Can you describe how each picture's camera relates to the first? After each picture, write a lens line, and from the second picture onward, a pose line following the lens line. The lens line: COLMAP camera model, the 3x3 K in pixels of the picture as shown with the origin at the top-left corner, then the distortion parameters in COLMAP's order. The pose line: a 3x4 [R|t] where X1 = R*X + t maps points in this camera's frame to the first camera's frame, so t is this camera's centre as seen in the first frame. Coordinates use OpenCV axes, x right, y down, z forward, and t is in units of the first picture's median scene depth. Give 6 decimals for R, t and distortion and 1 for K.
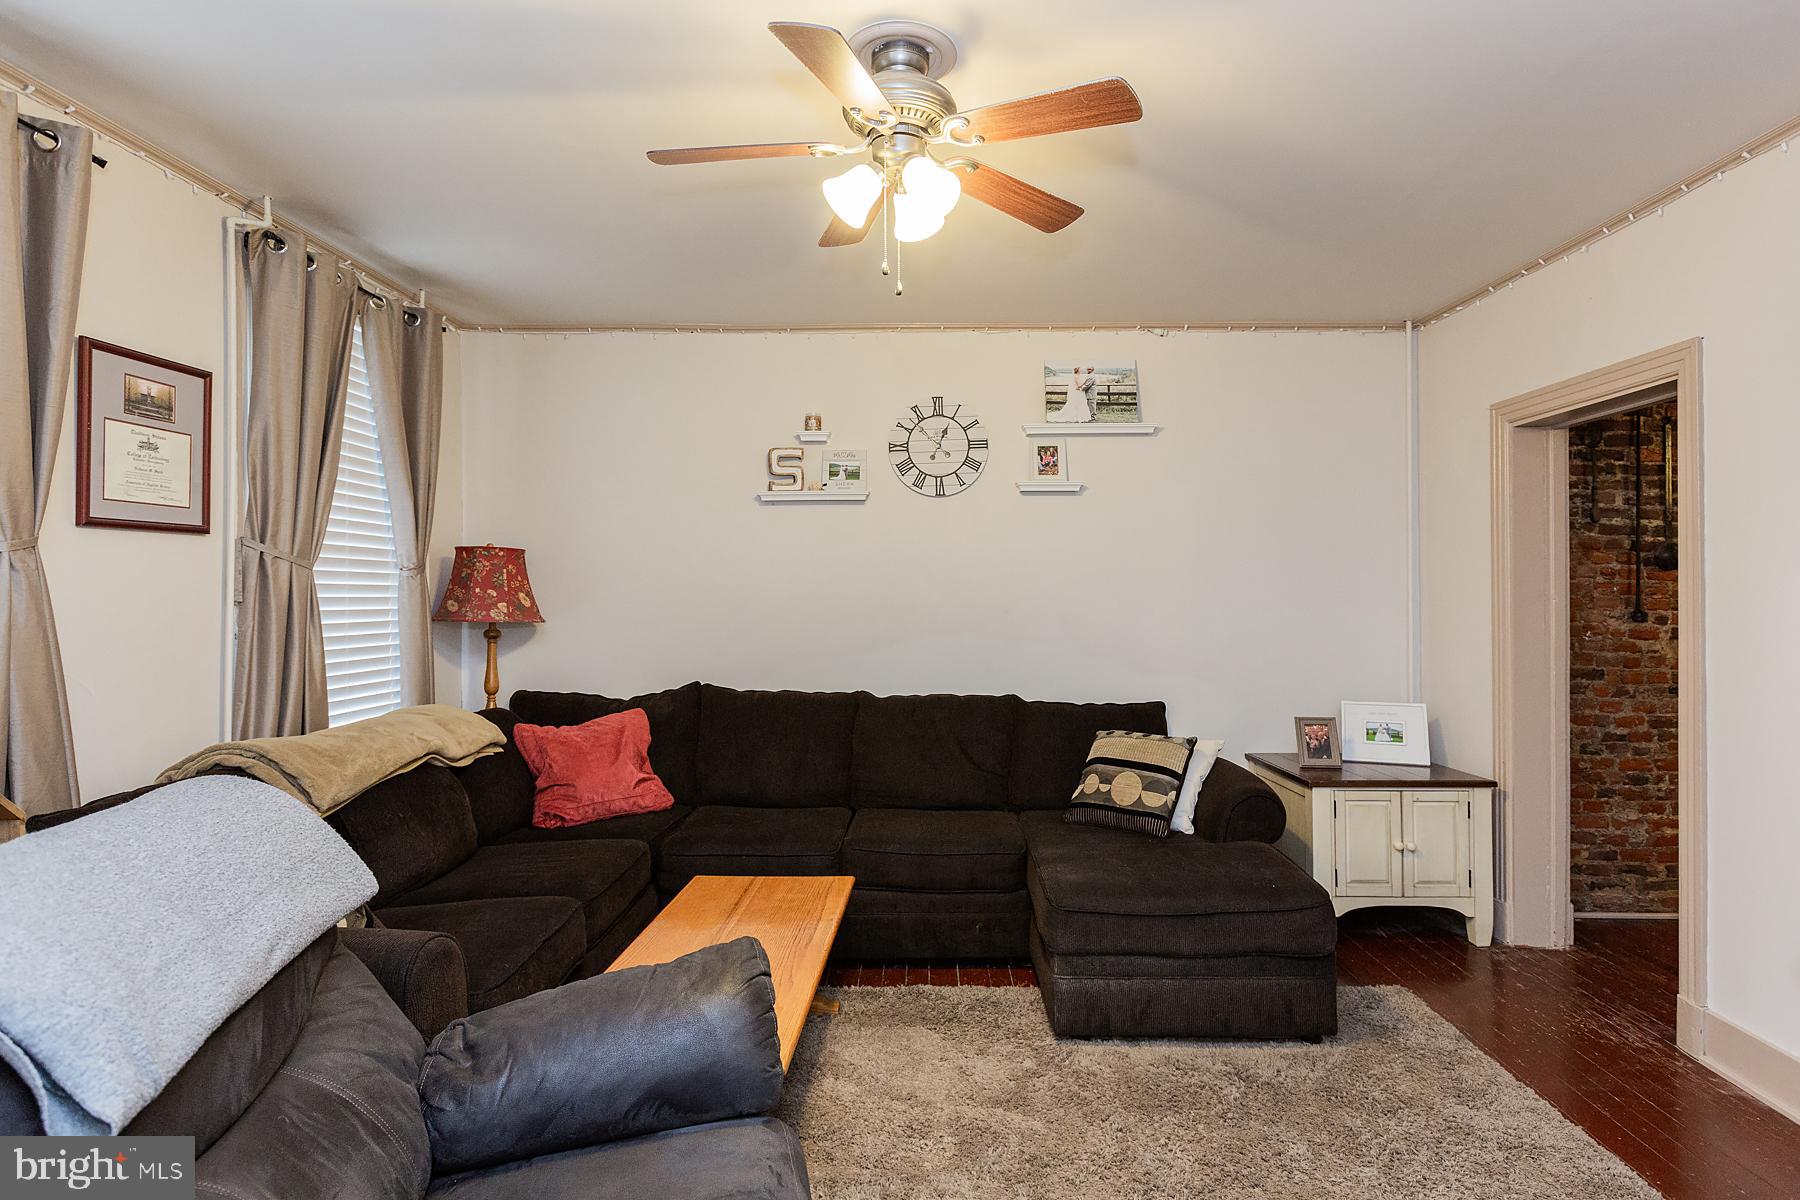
lens RADIAL K [[919.7, 0, 918.3], [0, 919.7, 586.3], [0, 0, 1]] dist [-0.002928, 0.000019]
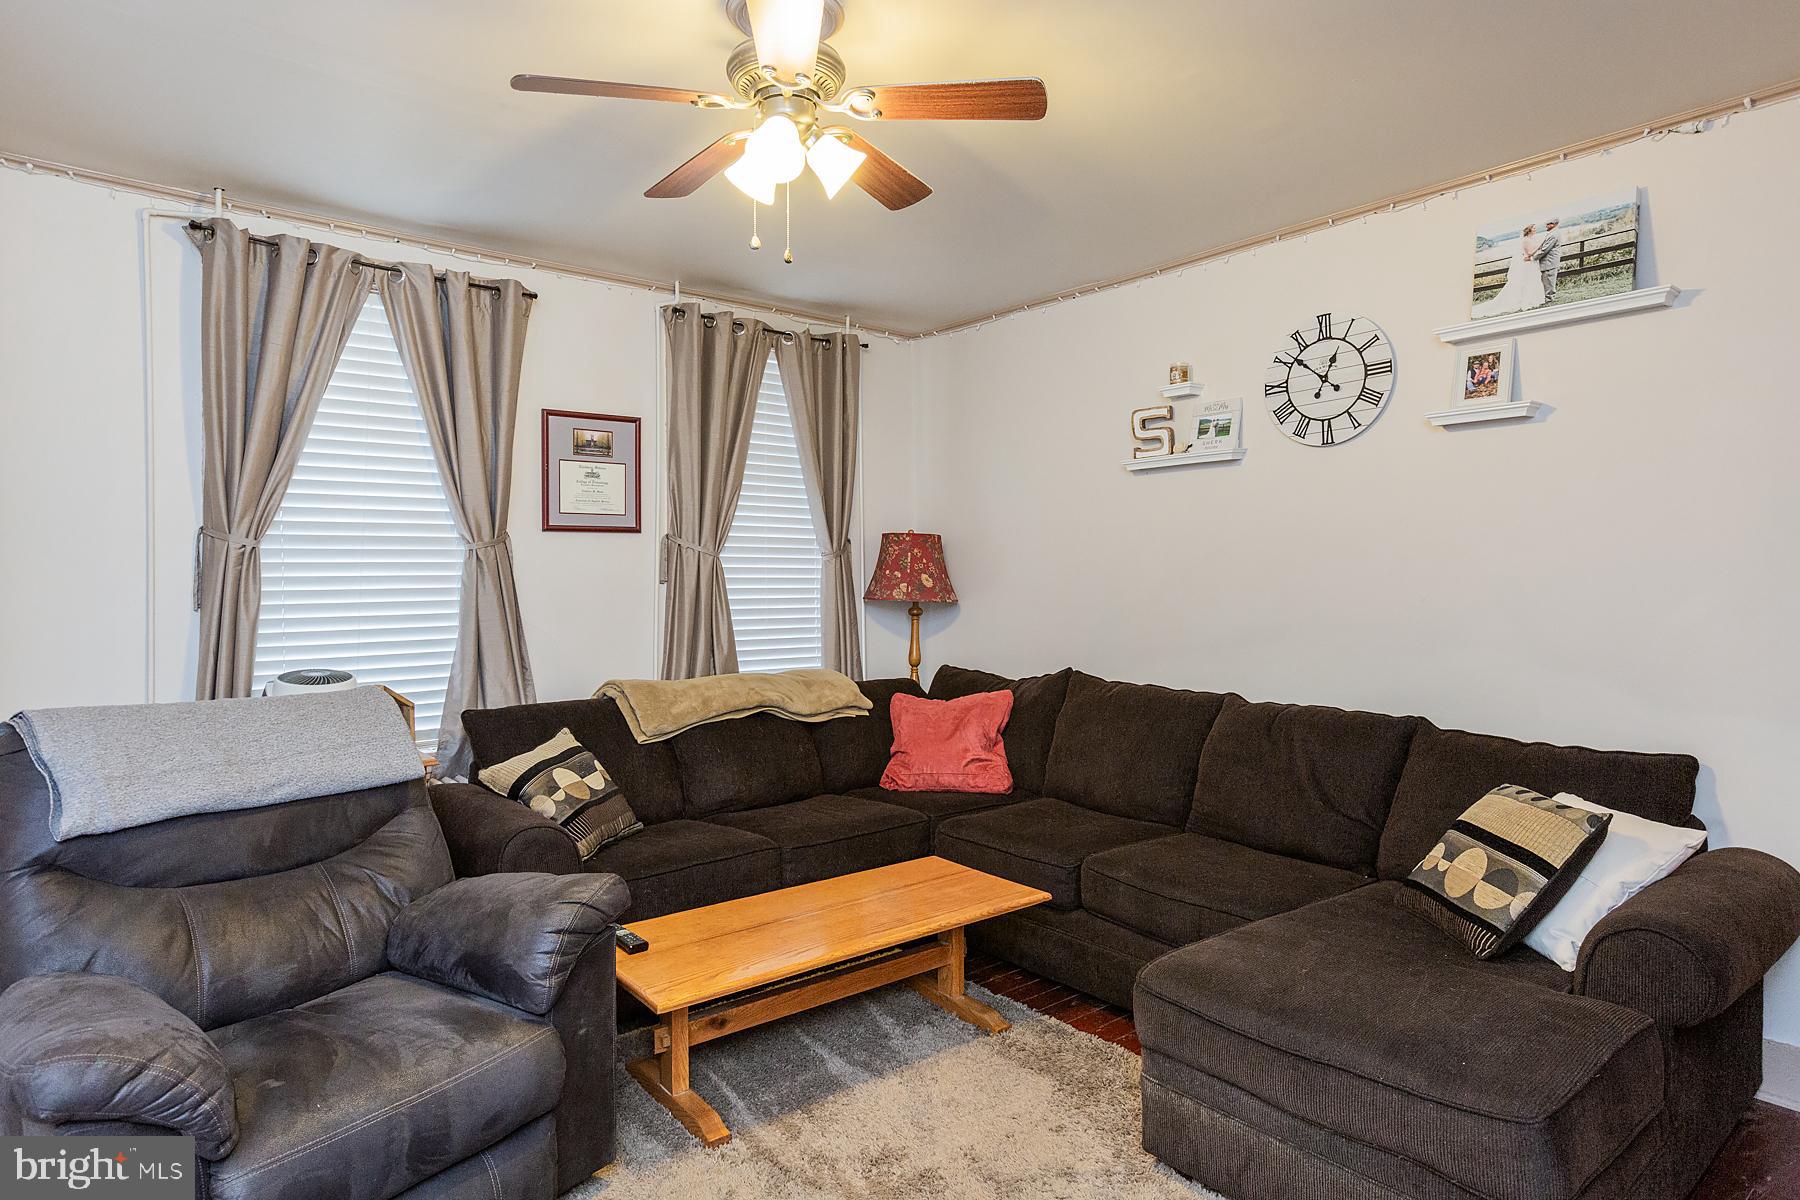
lens RADIAL K [[994.6, 0, 903.1], [0, 994.6, 574.5], [0, 0, 1]] dist [0.002603, 0.000646]
pose [[0.649823, -0.003091, -0.760080, 0.448593], [0.006522, 0.999978, 0.001510, 0.005193], [0.760058, -0.005938, 0.649828, 0.216623]]
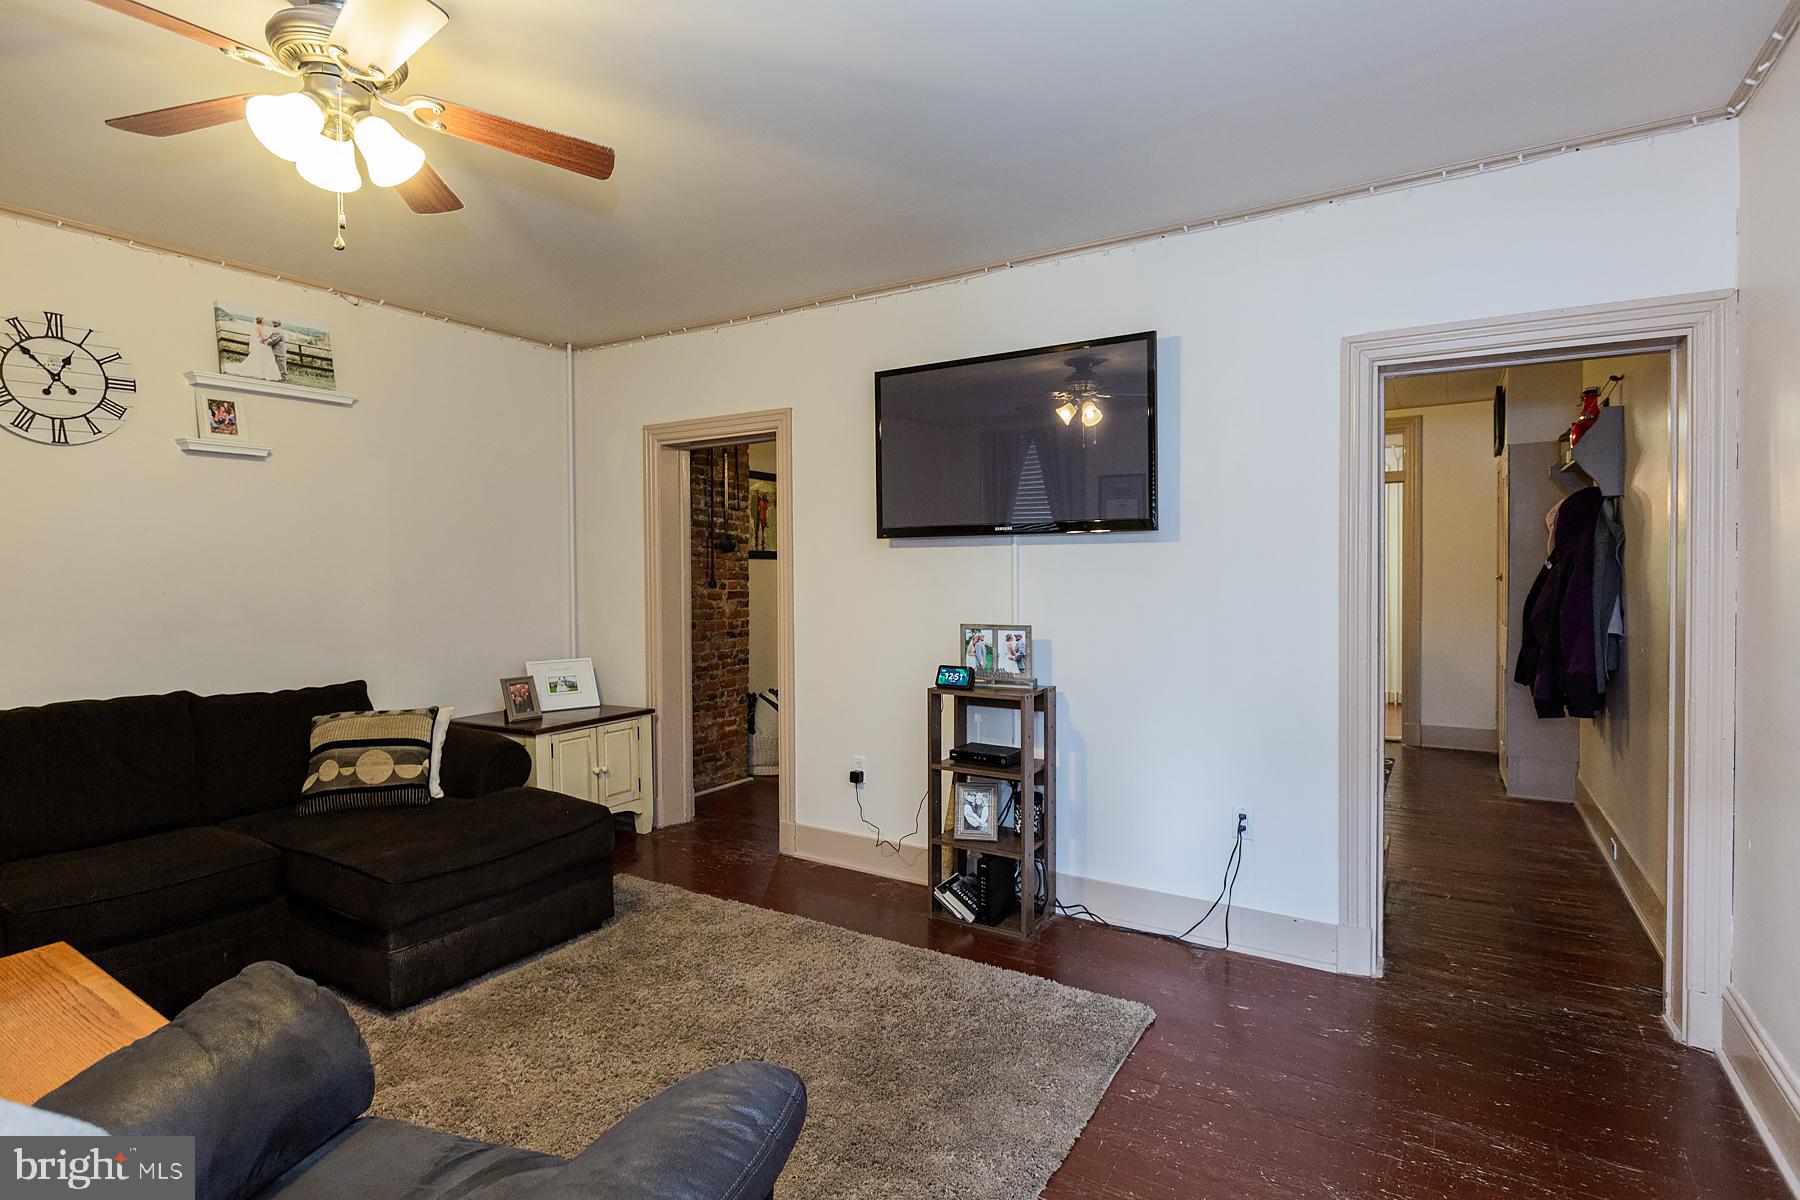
lens RADIAL K [[896.9, 0, 895.7], [0, 896.9, 580.2], [0, 0, 1]] dist [-0.002647, -0.000692]
pose [[0.515170, -0.014463, 0.856966, -0.275327], [-0.001077, 0.999846, 0.017521, 0.001307], [-0.857087, -0.009949, 0.515075, 0.022053]]
